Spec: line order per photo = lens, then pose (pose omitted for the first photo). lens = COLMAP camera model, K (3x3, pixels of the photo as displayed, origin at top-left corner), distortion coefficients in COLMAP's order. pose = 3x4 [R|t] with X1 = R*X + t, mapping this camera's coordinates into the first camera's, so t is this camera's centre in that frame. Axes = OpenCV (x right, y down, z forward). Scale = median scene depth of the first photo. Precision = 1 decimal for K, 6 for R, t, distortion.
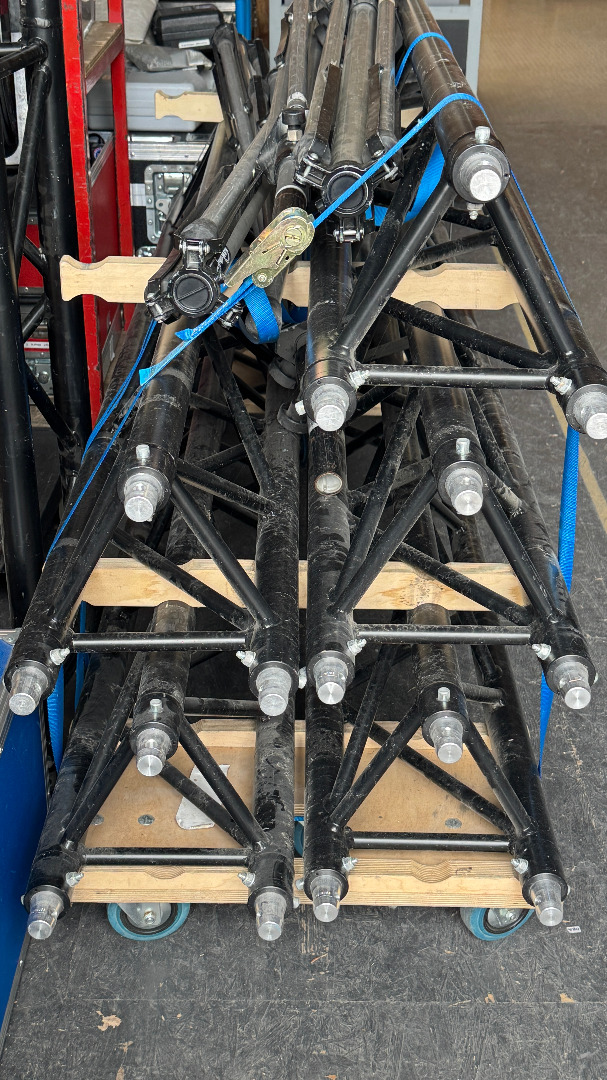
lens RADIAL K [[1463.4, 0, 307.3], [0, 1463.4, 541.7], [0, 0, 1]] dist [0.098667, 0.000000]
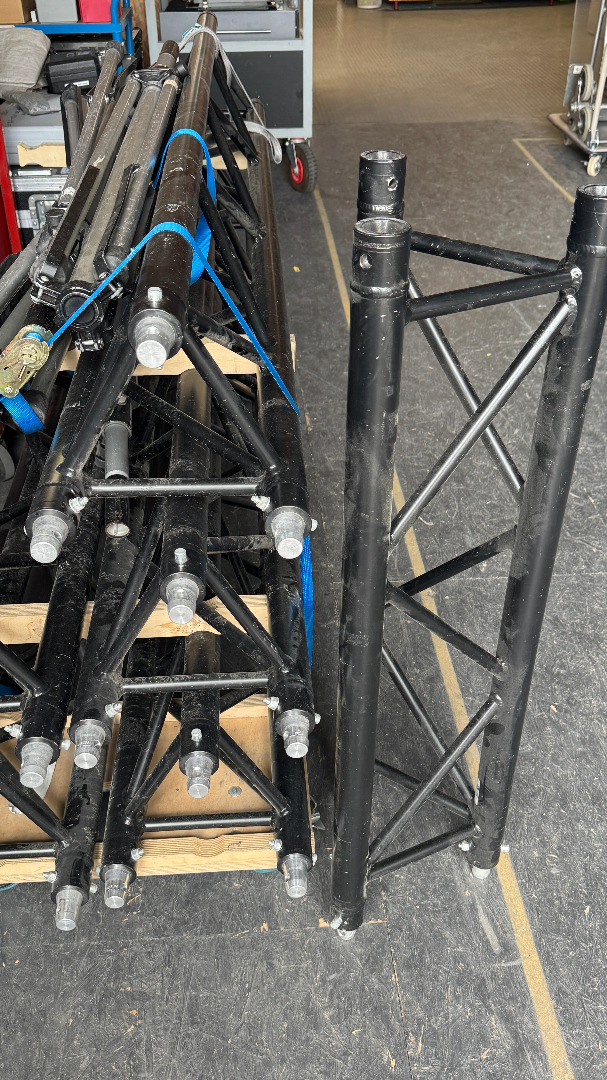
lens RADIAL K [[975.3, 0, 302.6], [0, 975.3, 545.4], [0, 0, 1]] dist [0.056819, -0.099907]
pose [[0.997944, -0.046931, 0.043643, 0.139481], [0.039620, 0.987045, 0.155473, -0.154762], [-0.050374, -0.153425, 0.986876, 0.215409]]
